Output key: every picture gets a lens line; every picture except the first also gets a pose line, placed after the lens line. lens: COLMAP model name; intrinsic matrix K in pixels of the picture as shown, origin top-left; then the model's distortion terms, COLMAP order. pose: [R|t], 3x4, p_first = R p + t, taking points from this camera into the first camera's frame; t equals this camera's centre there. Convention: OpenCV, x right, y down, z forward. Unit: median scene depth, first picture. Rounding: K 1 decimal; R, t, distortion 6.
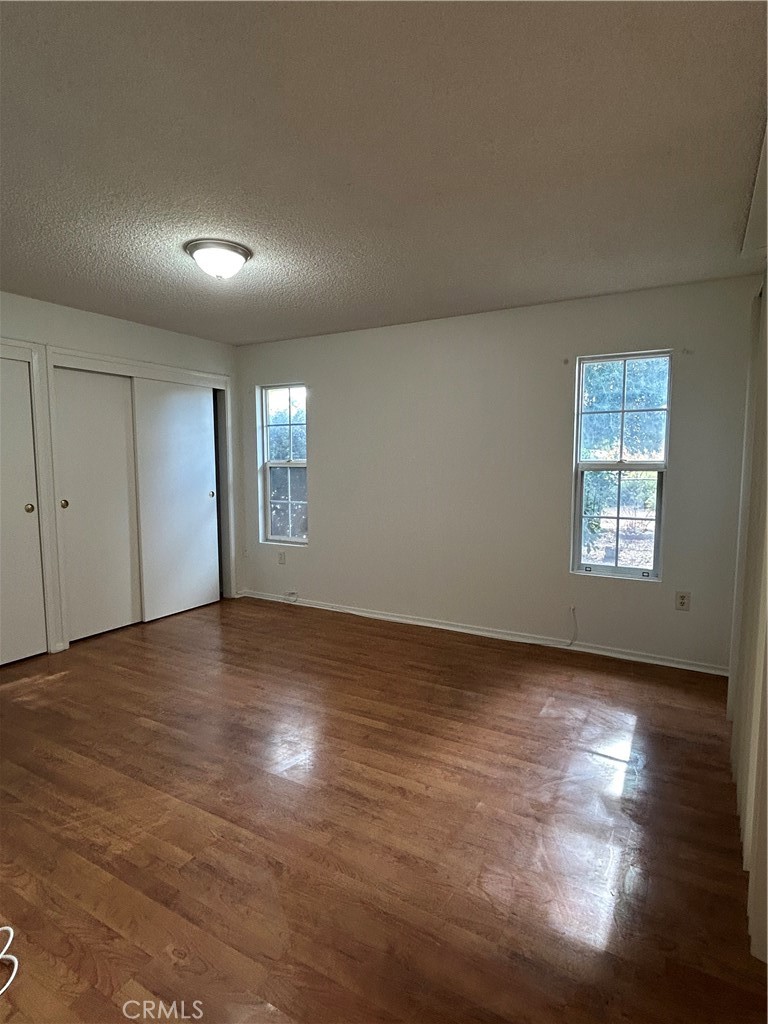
lens RADIAL K [[554.1, 0, 385.6], [0, 554.1, 514.5], [0, 0, 1]] dist [-0.007103, 0.008029]
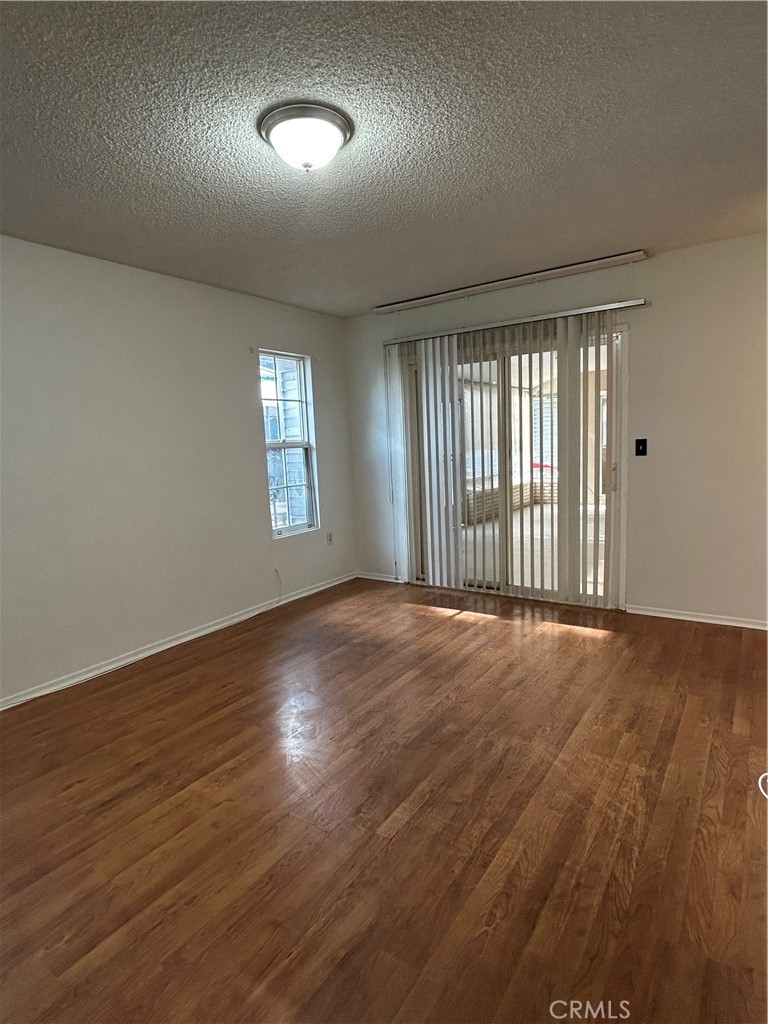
lens RADIAL K [[554.1, 0, 385.8], [0, 554.1, 506.5], [0, 0, 1]] dist [-0.007103, 0.008029]
pose [[0.070091, -0.121638, 0.990097, -0.949398], [0.141722, 0.983684, 0.110817, -0.066676], [-0.987422, 0.132551, 0.086186, 0.818256]]
